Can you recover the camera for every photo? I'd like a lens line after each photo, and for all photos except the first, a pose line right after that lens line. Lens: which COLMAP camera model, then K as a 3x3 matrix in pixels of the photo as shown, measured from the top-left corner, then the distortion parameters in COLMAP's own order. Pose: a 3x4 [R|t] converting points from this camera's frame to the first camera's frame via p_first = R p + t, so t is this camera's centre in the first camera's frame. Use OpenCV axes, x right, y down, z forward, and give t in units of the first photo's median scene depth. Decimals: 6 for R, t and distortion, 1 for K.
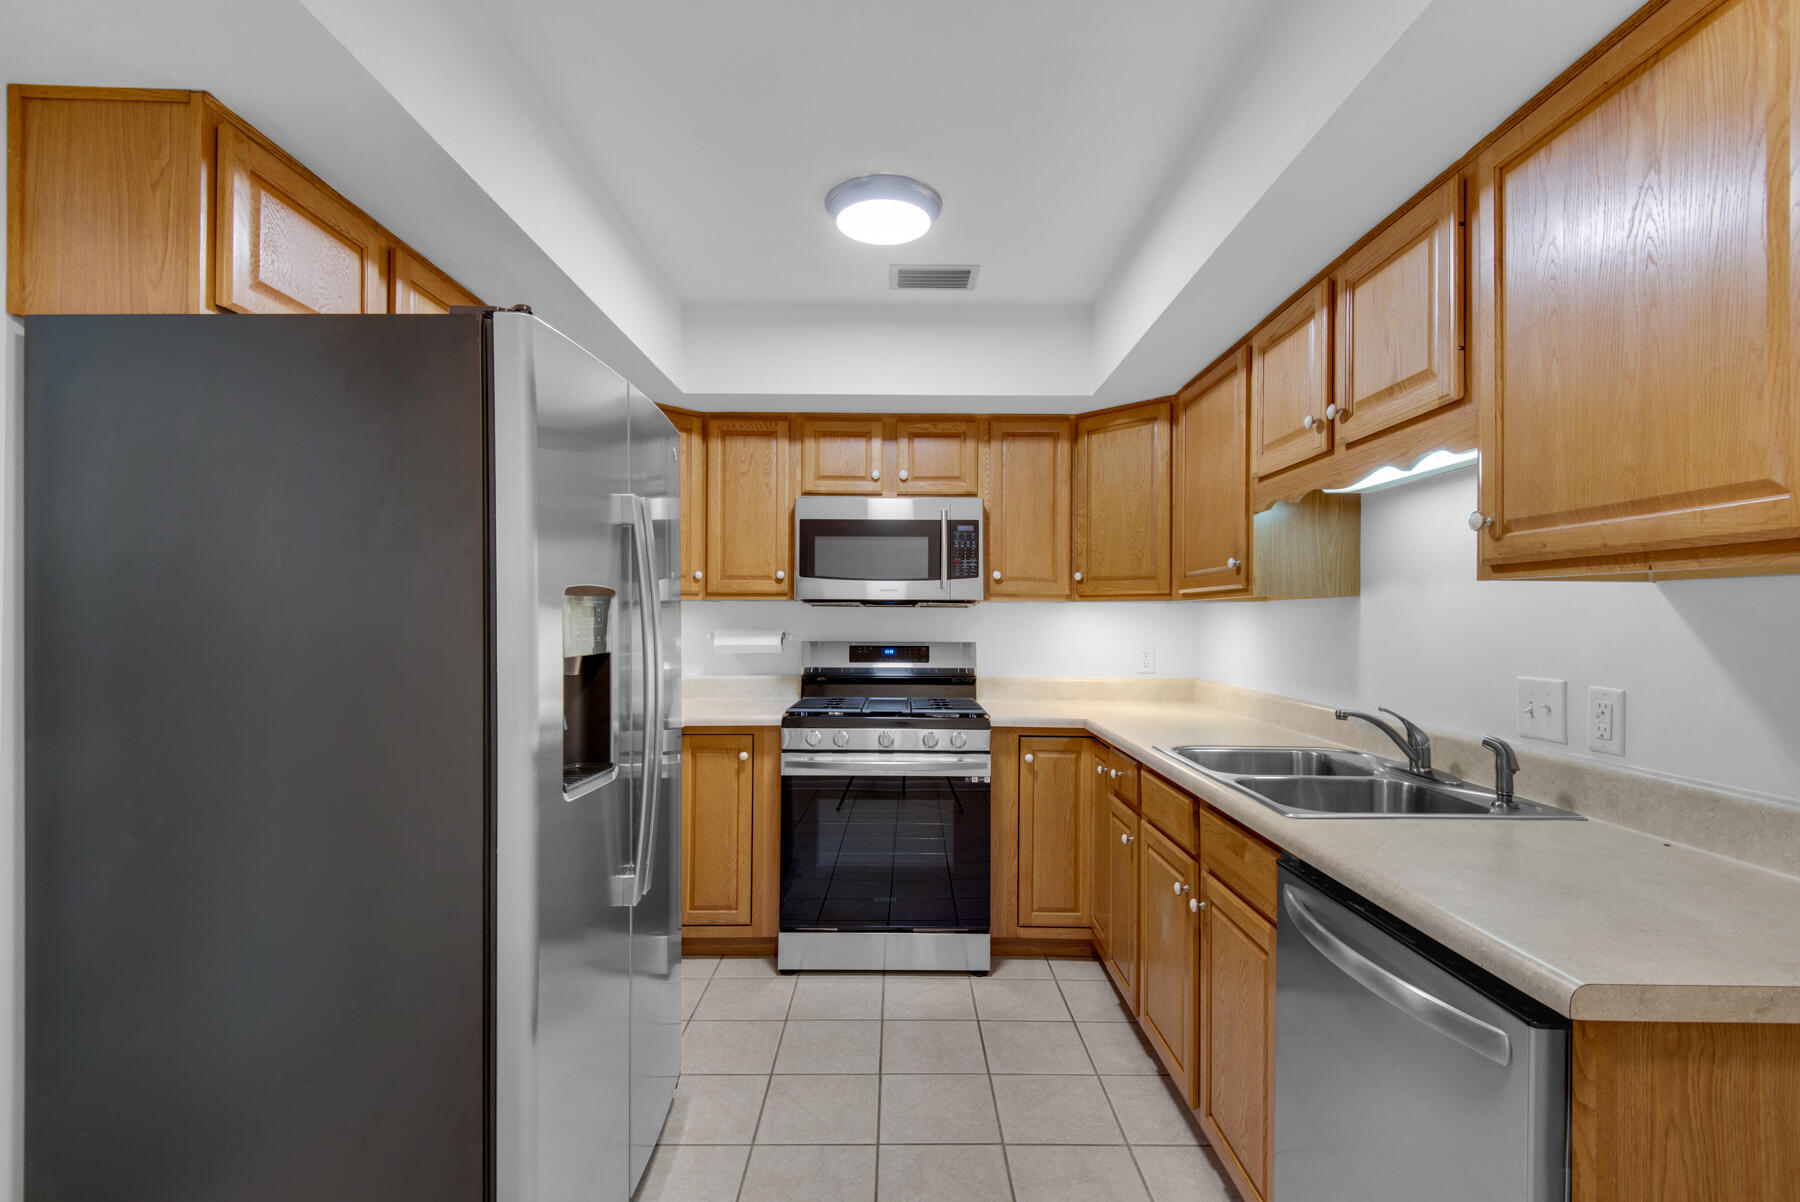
lens RADIAL K [[834.1, 0, 893.3], [0, 834.1, 618.0], [0, 0, 1]] dist [0.001179, 0.000629]
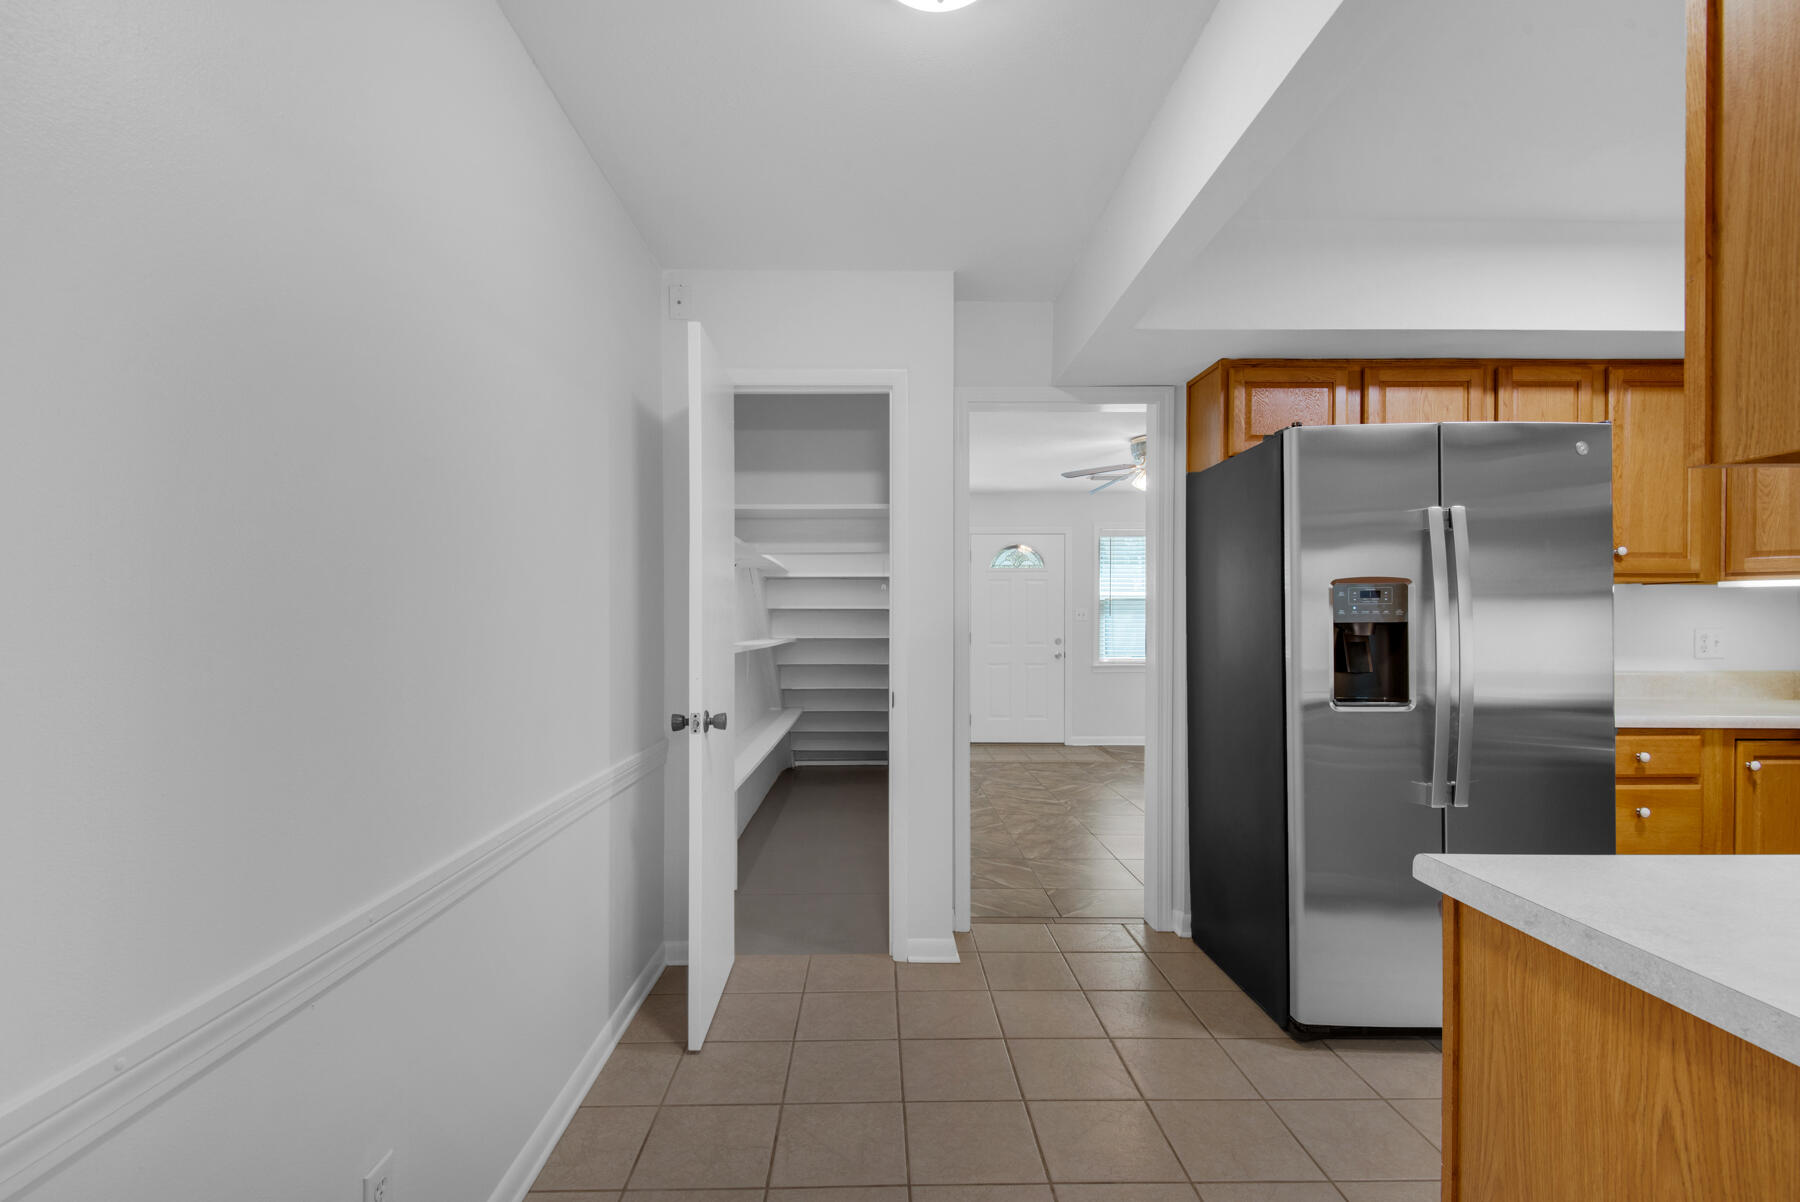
lens RADIAL K [[834.1, 0, 893.3], [0, 834.1, 618.0], [0, 0, 1]] dist [0.001179, 0.000629]
pose [[0.015202, -0.010030, -0.999834, 1.384814], [0.007418, 0.999923, -0.009918, 0.056674], [0.999857, -0.007266, 0.015275, 0.118030]]
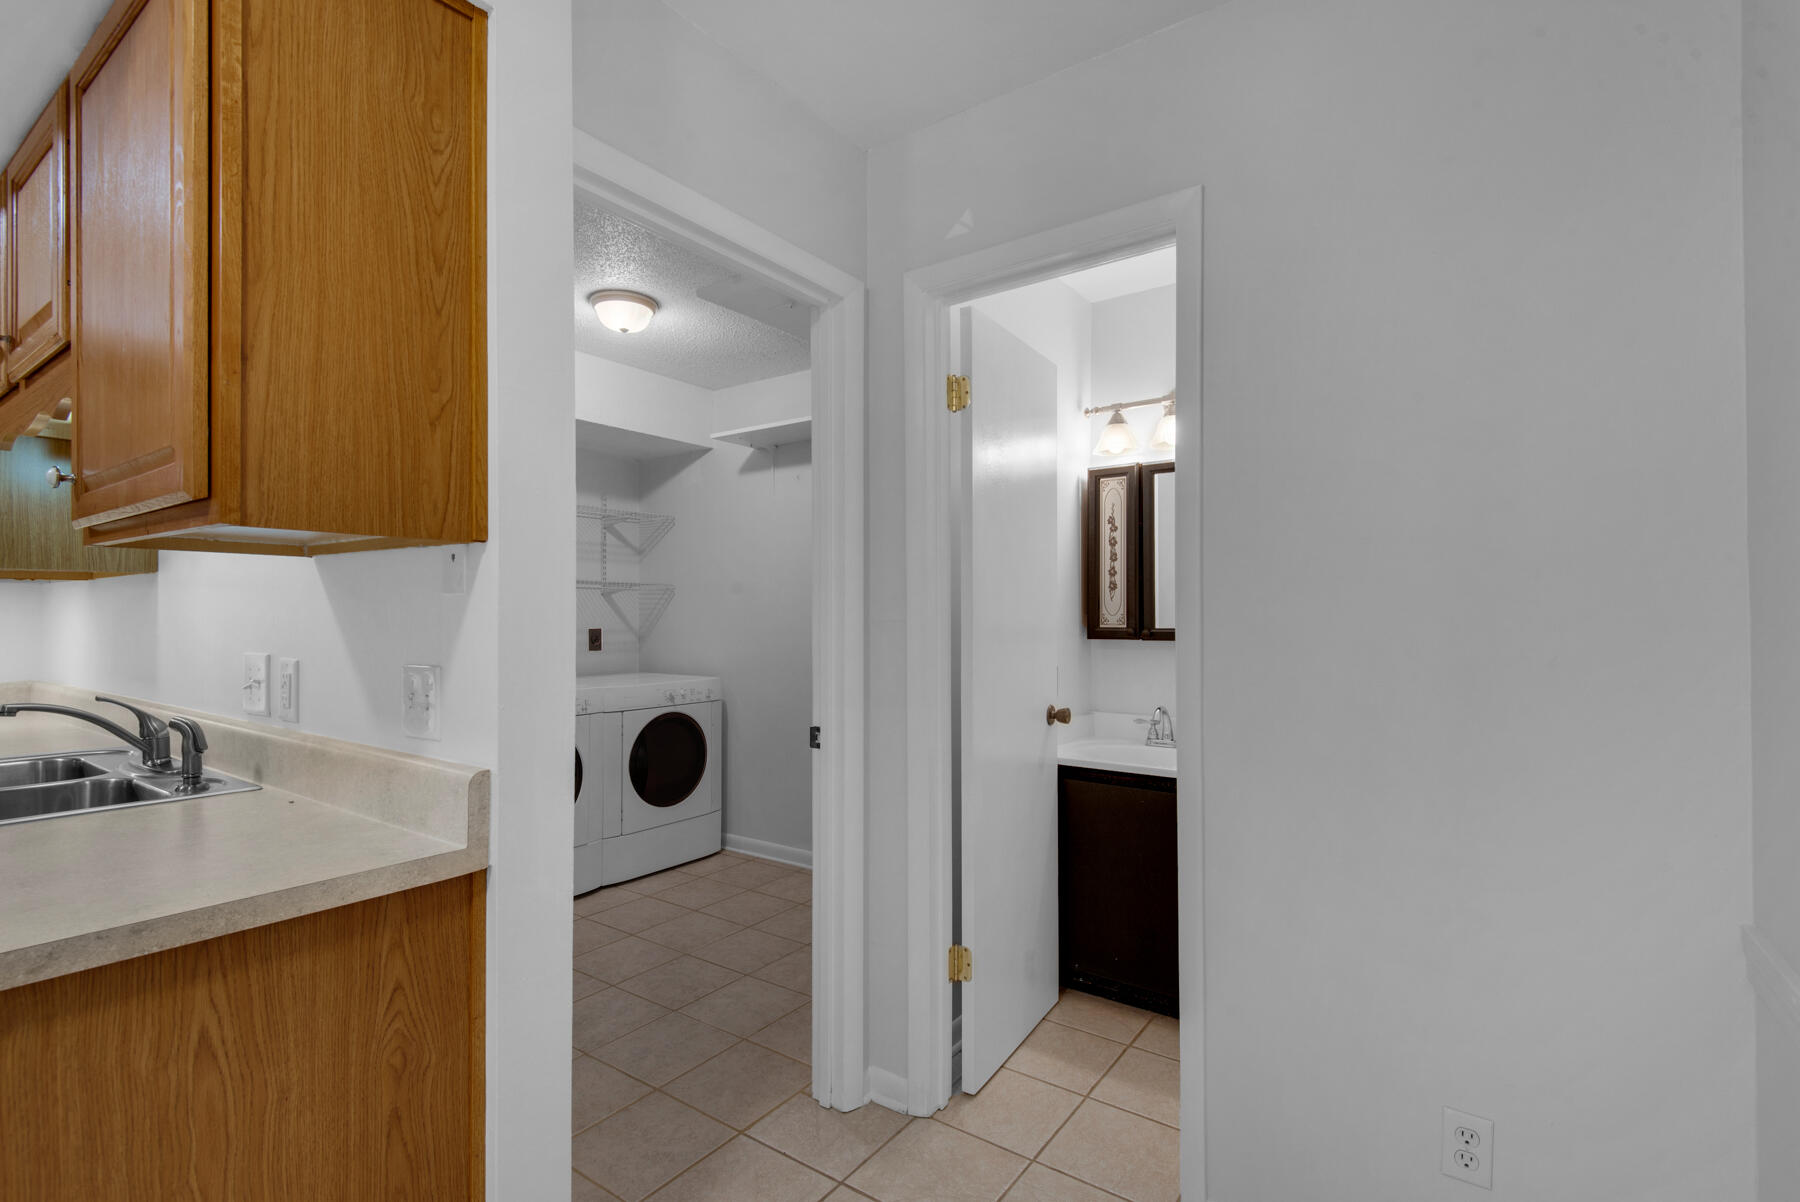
lens RADIAL K [[834.1, 0, 893.3], [0, 834.1, 618.0], [0, 0, 1]] dist [0.001179, 0.000629]
pose [[0.588671, -0.007812, 0.808335, 0.555619], [0.001782, 0.999963, 0.008366, 0.031313], [-0.808370, -0.003484, 0.588664, -0.264147]]
